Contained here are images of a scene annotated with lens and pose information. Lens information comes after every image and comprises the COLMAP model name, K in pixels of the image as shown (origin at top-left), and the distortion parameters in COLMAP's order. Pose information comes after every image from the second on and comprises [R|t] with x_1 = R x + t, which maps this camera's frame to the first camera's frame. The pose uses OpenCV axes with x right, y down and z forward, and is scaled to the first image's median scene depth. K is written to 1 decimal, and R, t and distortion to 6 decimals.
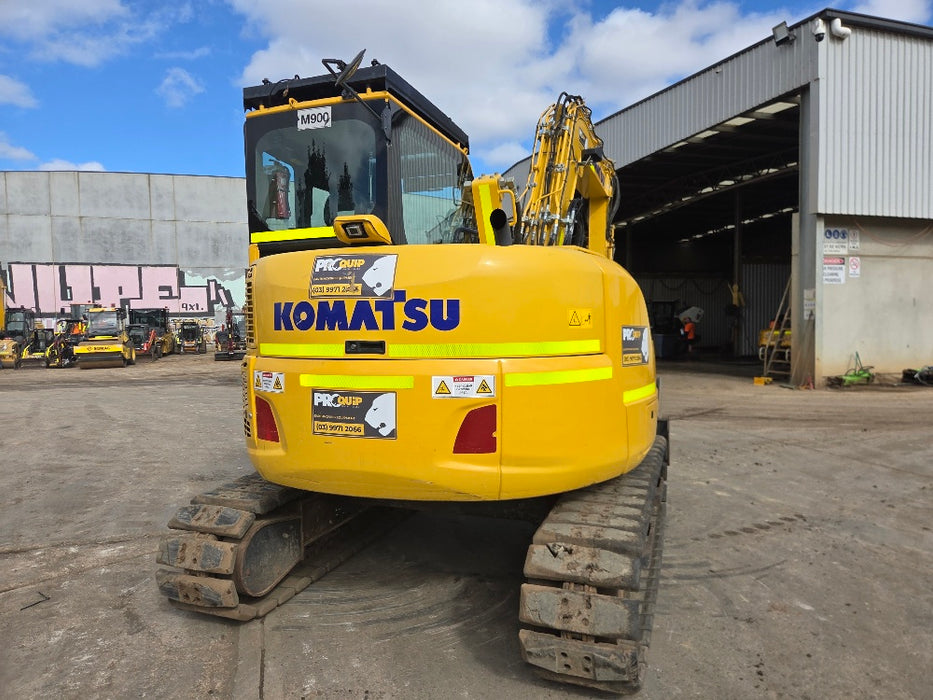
lens RADIAL K [[627.6, 0, 456.3], [0, 627.6, 352.8], [0, 0, 1]] dist [0.083868, -0.070830]
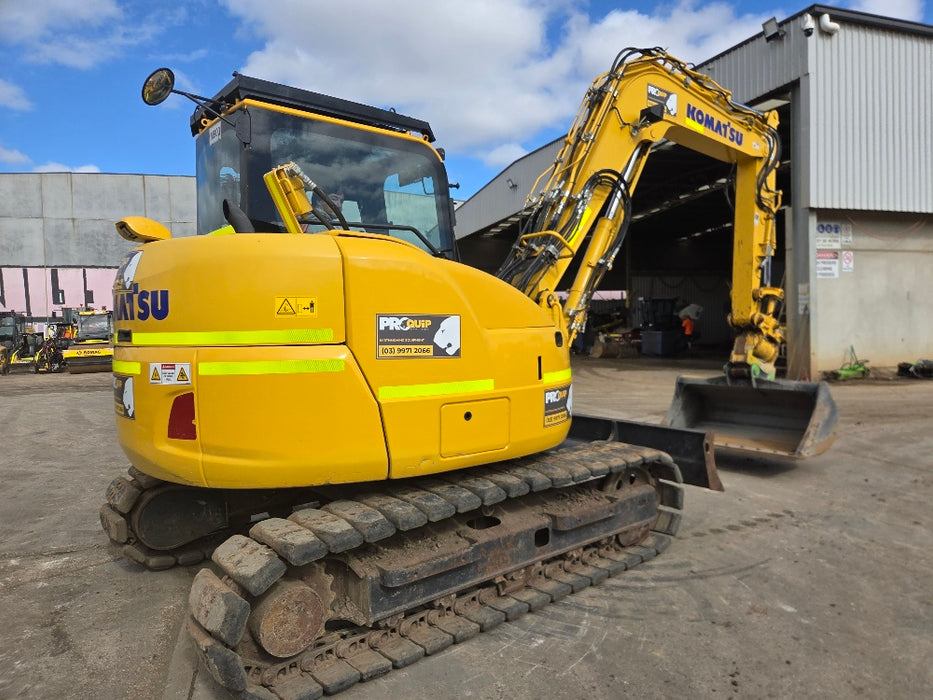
lens RADIAL K [[628.4, 0, 477.3], [0, 628.4, 343.8], [0, 0, 1]] dist [0.080321, -0.068644]
pose [[0.999669, -0.011027, 0.023244, 0.018578], [0.011402, 0.999806, -0.016089, 0.004599], [-0.023062, 0.016349, 0.999600, 0.016743]]
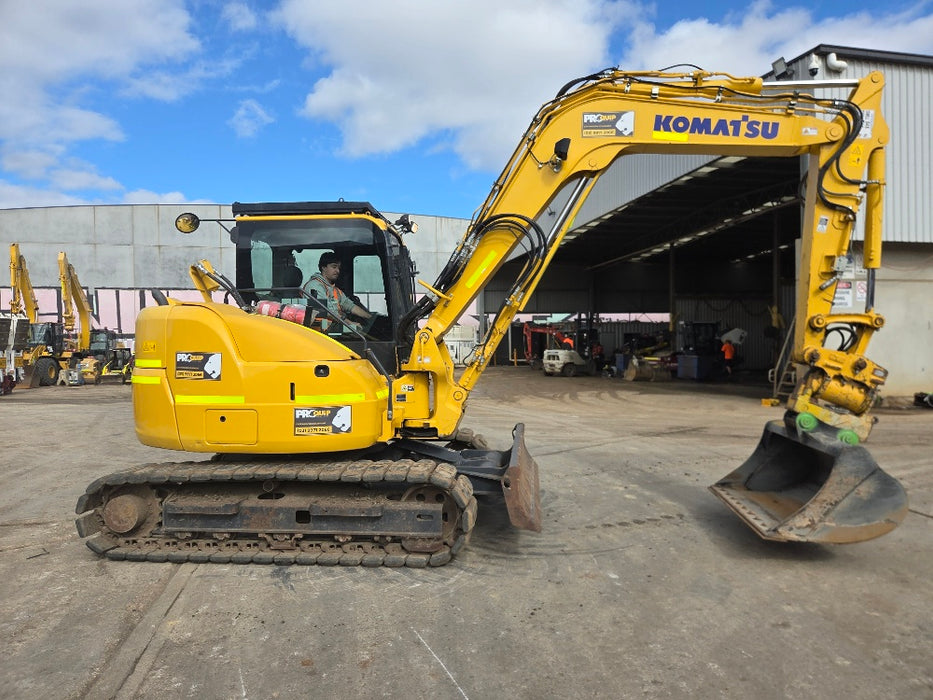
lens RADIAL K [[632.8, 0, 465.1], [0, 632.8, 351.6], [0, 0, 1]] dist [0.079784, -0.068135]
pose [[0.995200, 0.004154, -0.097776, 0.098378], [-0.007453, 0.999414, -0.033396, 0.000695], [0.097580, 0.033965, 0.994648, -0.073887]]
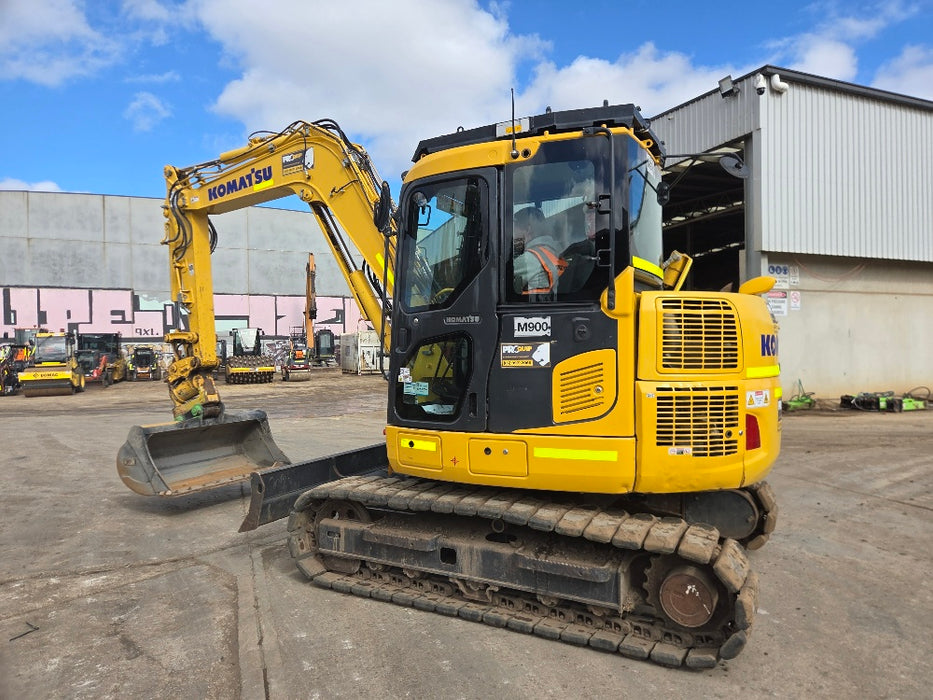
lens RADIAL K [[628.9, 0, 472.7], [0, 628.9, 349.9], [0, 0, 1]] dist [0.081066, -0.065476]
pose [[0.996301, 0.003920, 0.085847, -0.013074], [0.000002, 0.998958, -0.045636, -0.001394], [-0.085936, 0.045467, 0.995263, -0.021217]]
